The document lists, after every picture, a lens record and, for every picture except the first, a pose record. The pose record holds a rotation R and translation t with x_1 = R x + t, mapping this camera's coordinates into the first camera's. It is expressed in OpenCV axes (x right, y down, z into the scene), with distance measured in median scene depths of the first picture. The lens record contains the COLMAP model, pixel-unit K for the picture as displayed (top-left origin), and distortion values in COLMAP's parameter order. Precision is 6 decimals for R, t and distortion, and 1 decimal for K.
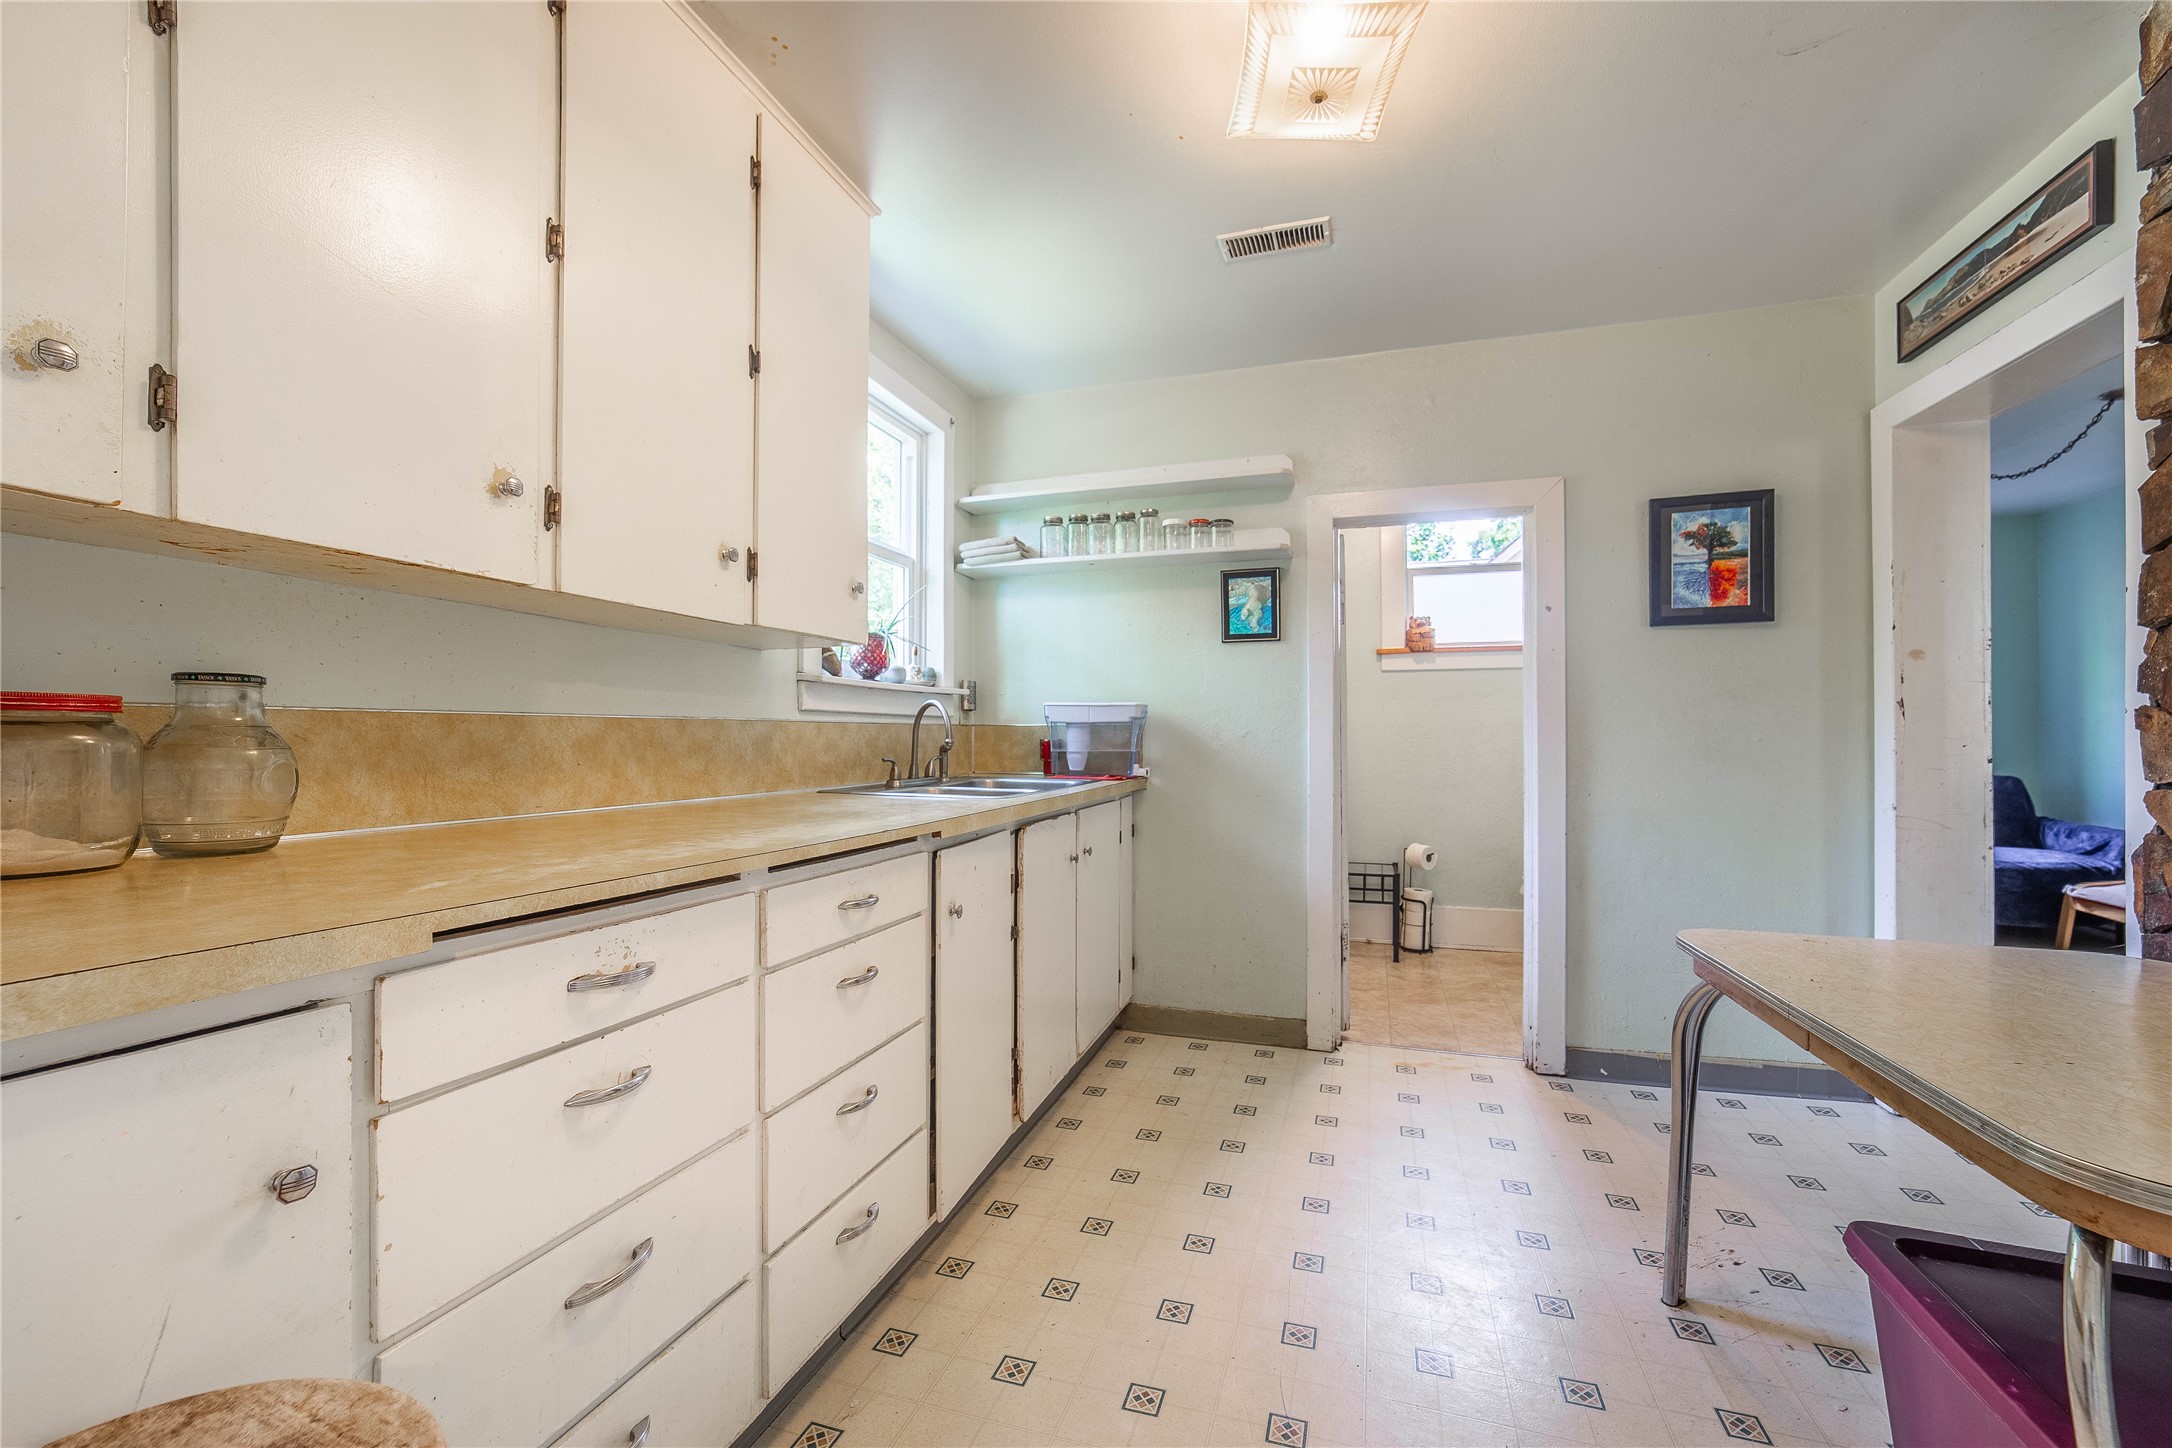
lens RADIAL K [[865.8, 0, 1109.9], [0, 865.8, 733.0], [0, 0, 1]] dist [0.000053, 0.000370]
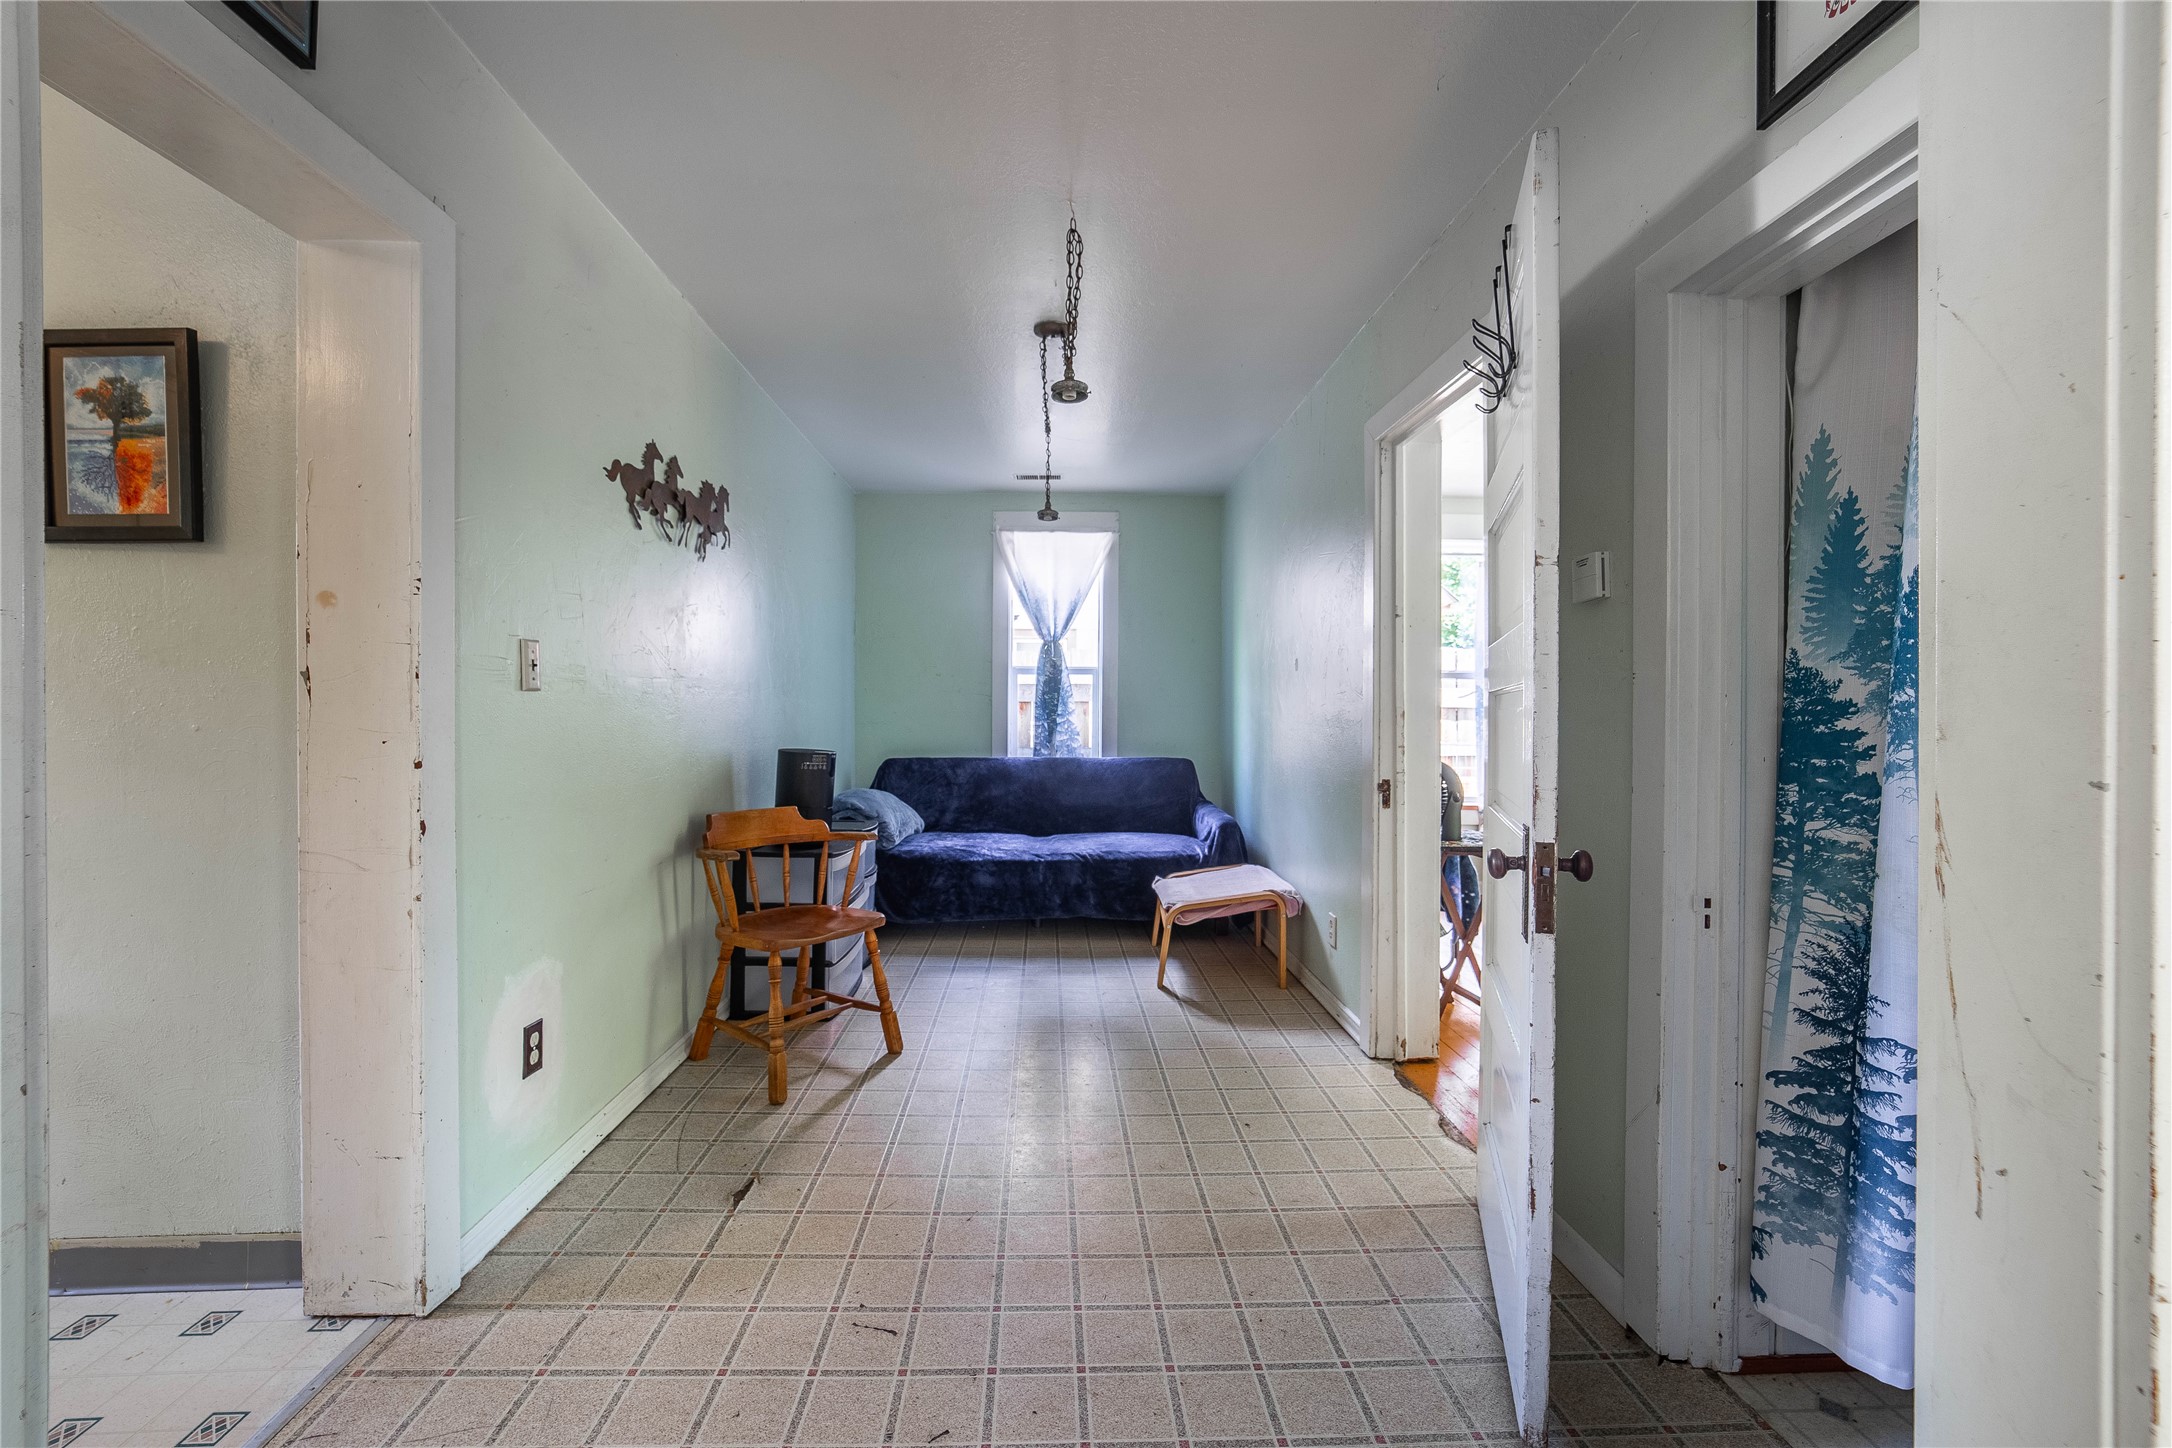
lens RADIAL K [[845.2, 0, 1067.9], [0, 845.2, 711.4], [0, 0, 1]] dist [-0.002135, 0.000011]
pose [[0.950858, 0.006994, 0.309547, 1.180601], [-0.009048, 0.999946, 0.005199, -0.014931], [-0.309494, -0.007745, 0.950870, 0.224568]]
